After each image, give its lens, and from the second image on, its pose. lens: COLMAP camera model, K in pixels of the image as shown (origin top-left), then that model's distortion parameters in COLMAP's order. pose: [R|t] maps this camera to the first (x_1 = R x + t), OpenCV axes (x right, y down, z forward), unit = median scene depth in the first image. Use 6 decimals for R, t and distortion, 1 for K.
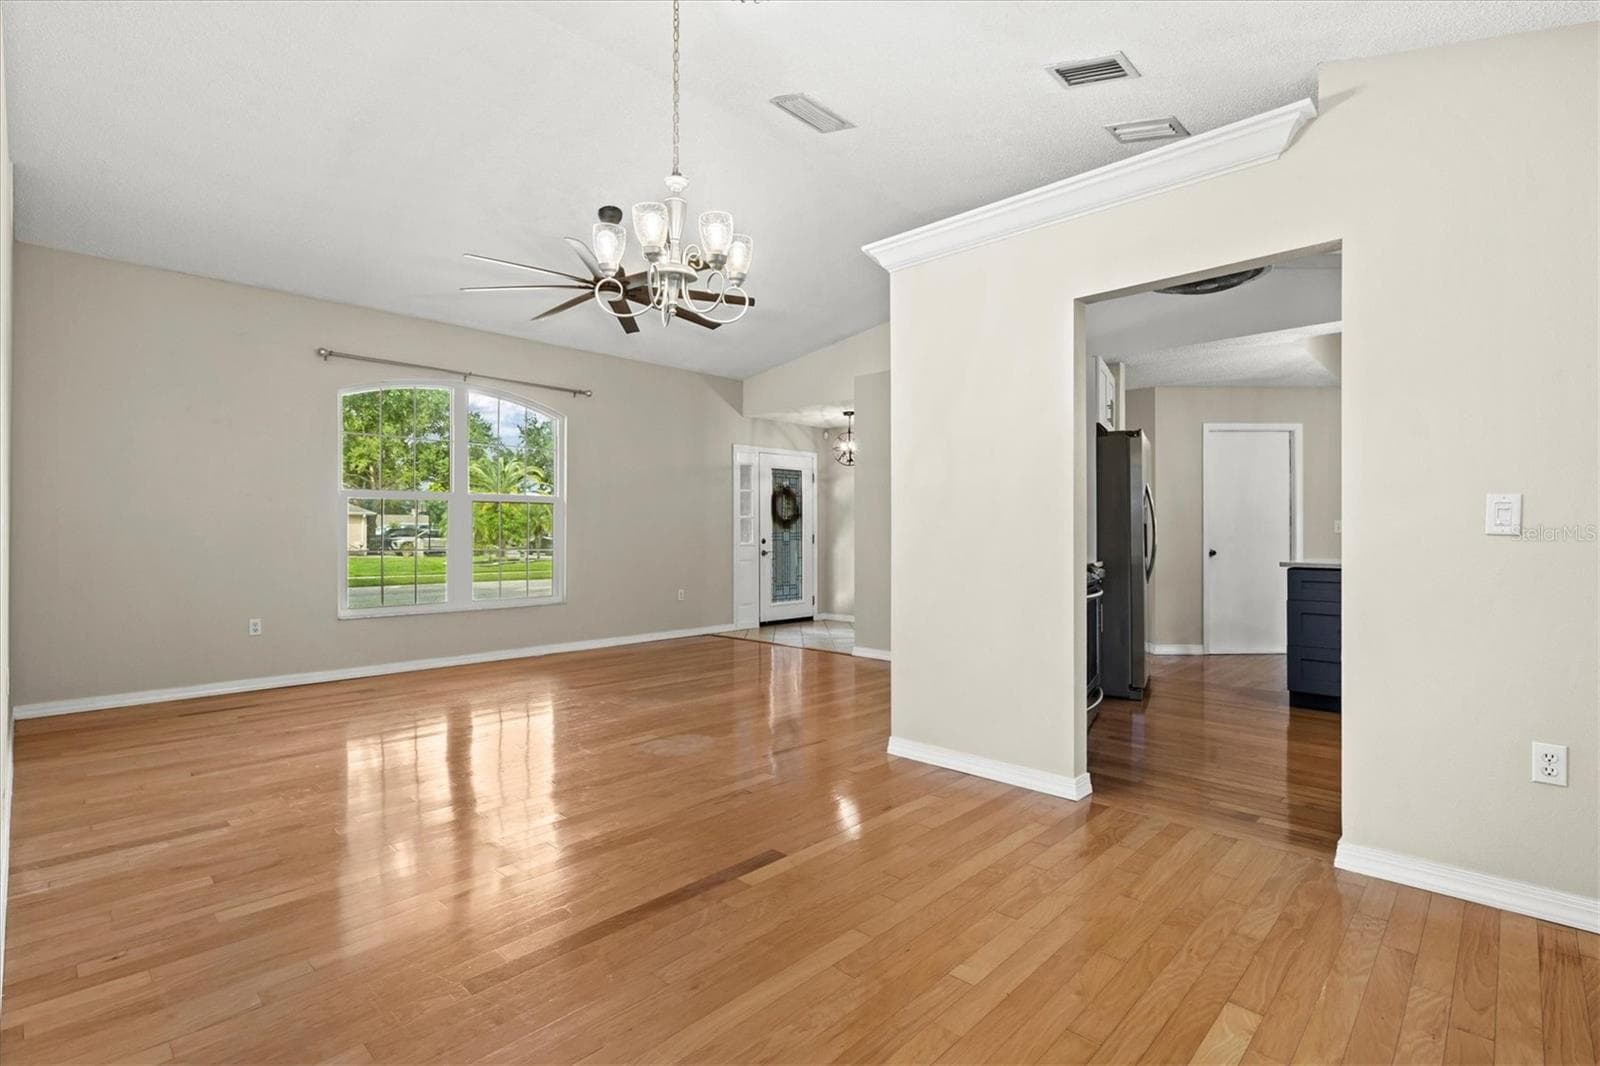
lens RADIAL K [[746.8, 0, 800.0], [0, 746.8, 533.0], [0, 0, 1]] dist [-0.006652, 0.000670]
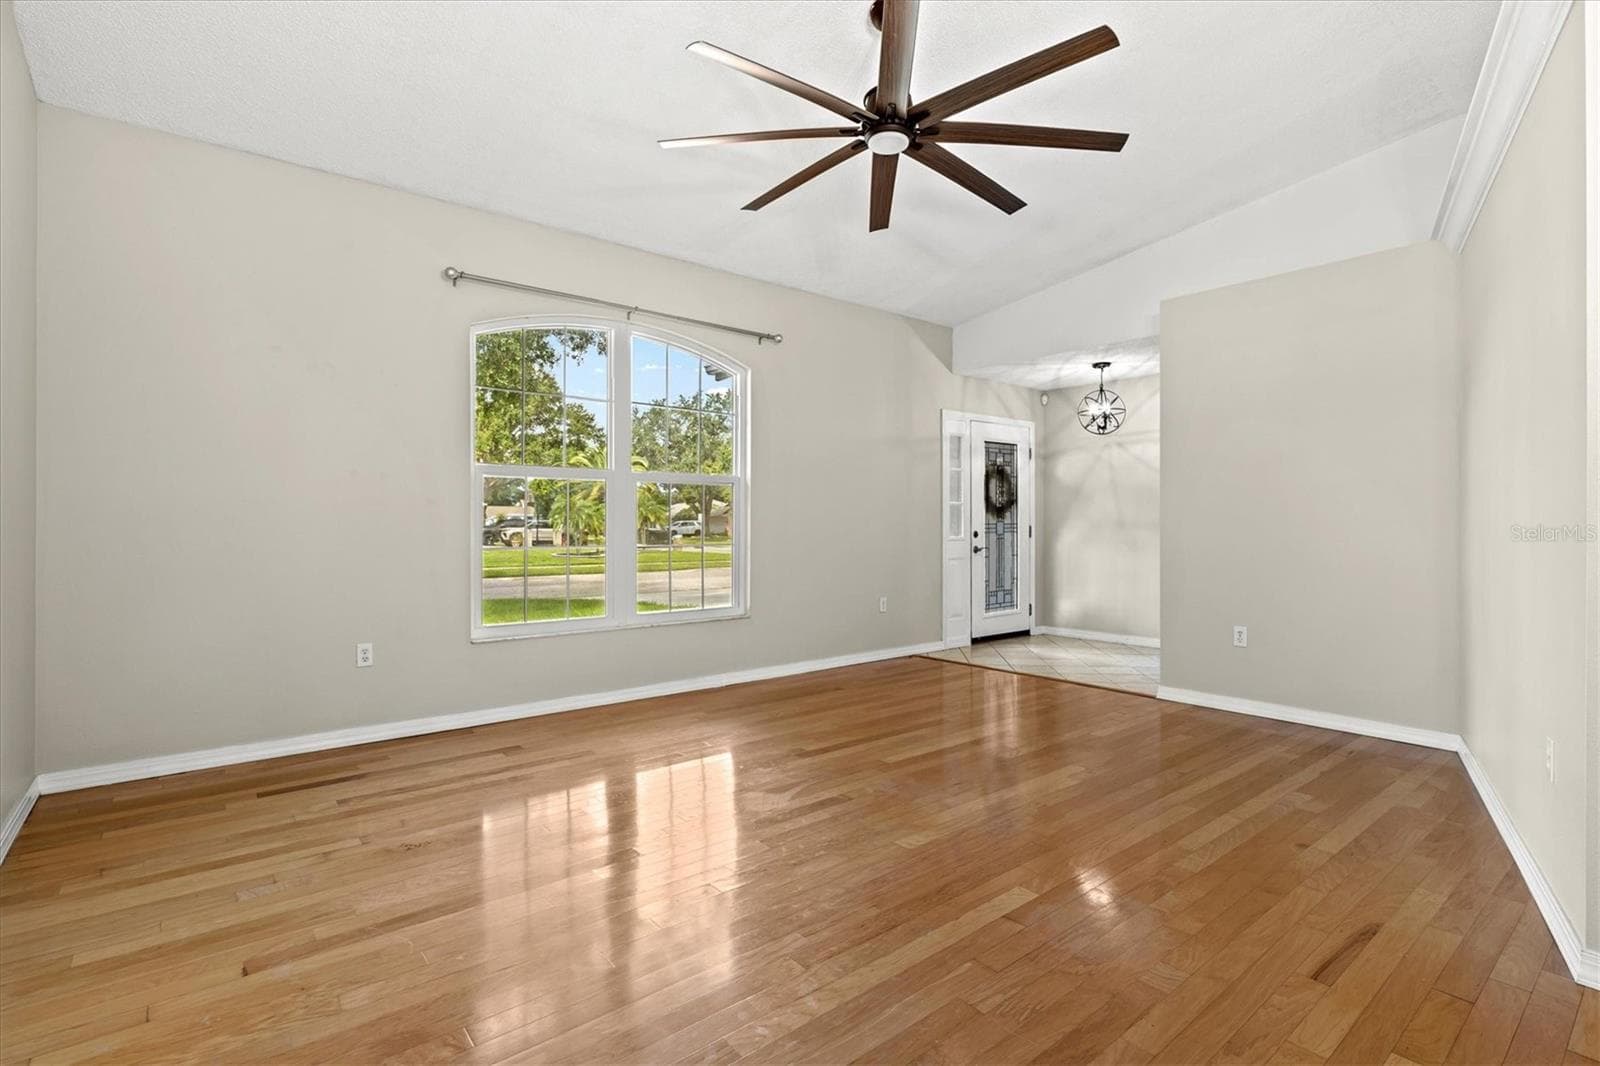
lens RADIAL K [[755.8, 0, 801.1], [0, 755.8, 526.4], [0, 0, 1]] dist [-0.011399, 0.000181]
pose [[0.992914, -0.000431, -0.118835, -0.134801], [0.000905, 0.999992, 0.003940, -0.000593], [0.118832, -0.004019, 0.992906, 0.195135]]
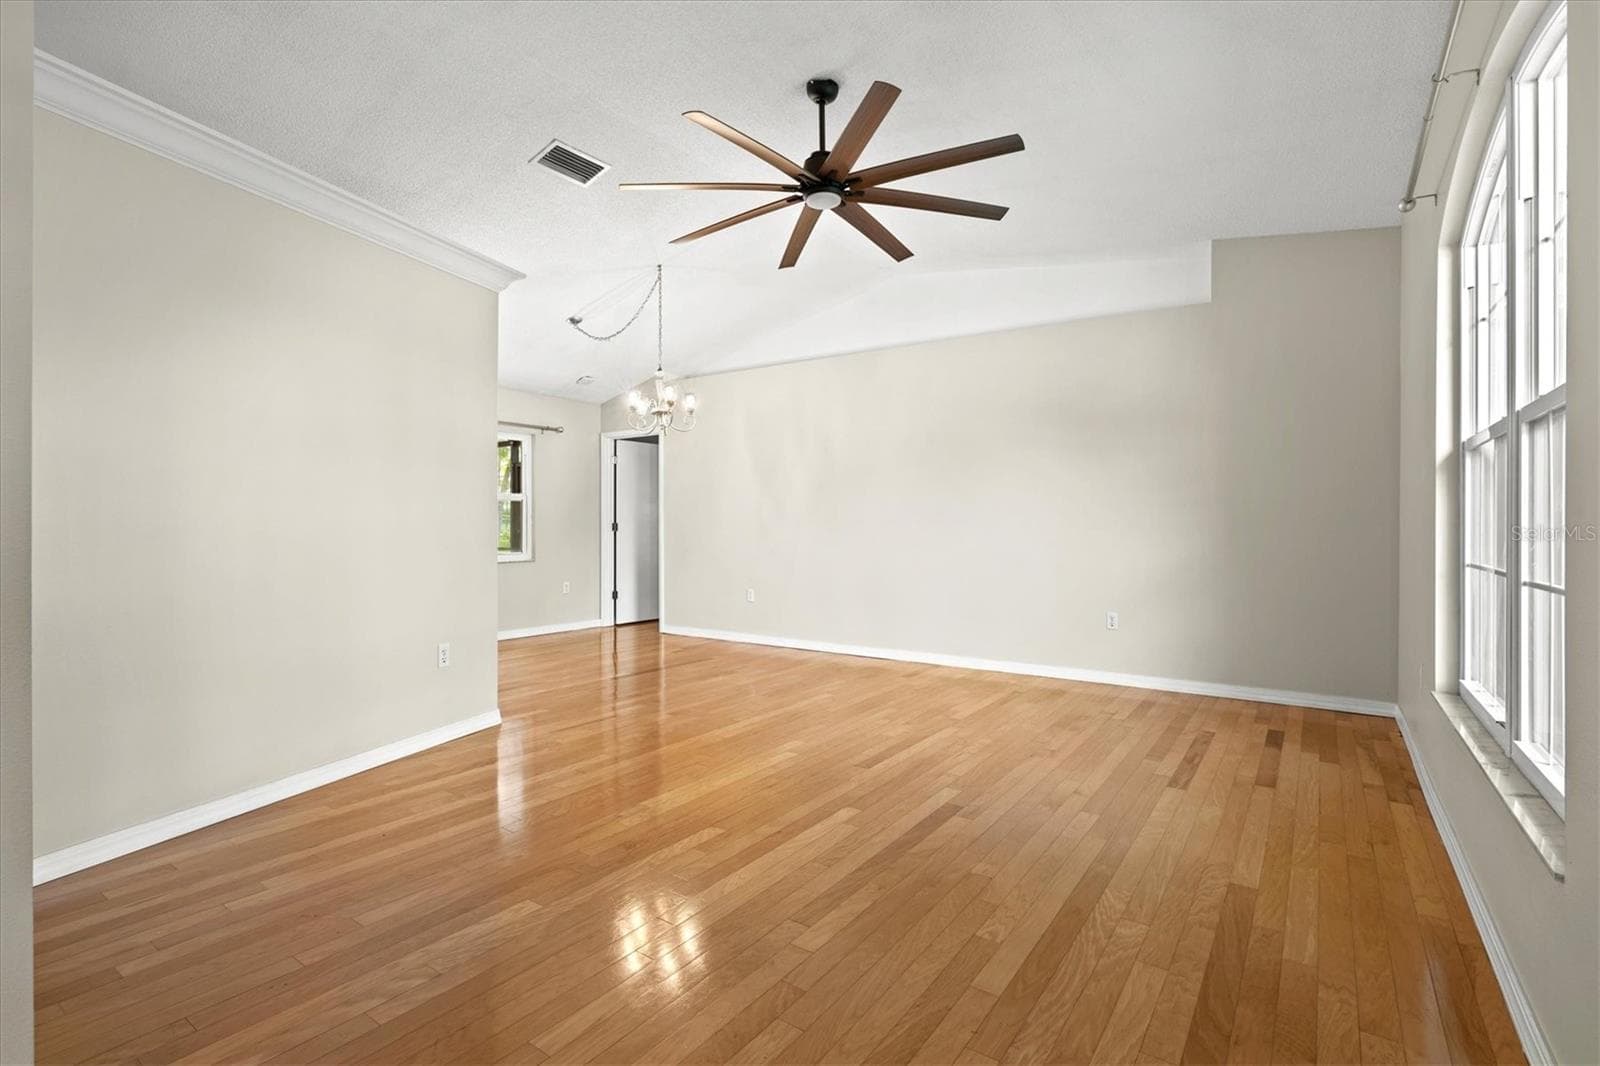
lens RADIAL K [[746.8, 0, 800.0], [0, 746.8, 533.0], [0, 0, 1]] dist [-0.006652, 0.000670]
pose [[-0.987584, 0.000295, -0.157094, -0.062961], [-0.001127, 0.999959, 0.008966, -0.000843], [0.157091, 0.009032, -0.987543, 0.913323]]
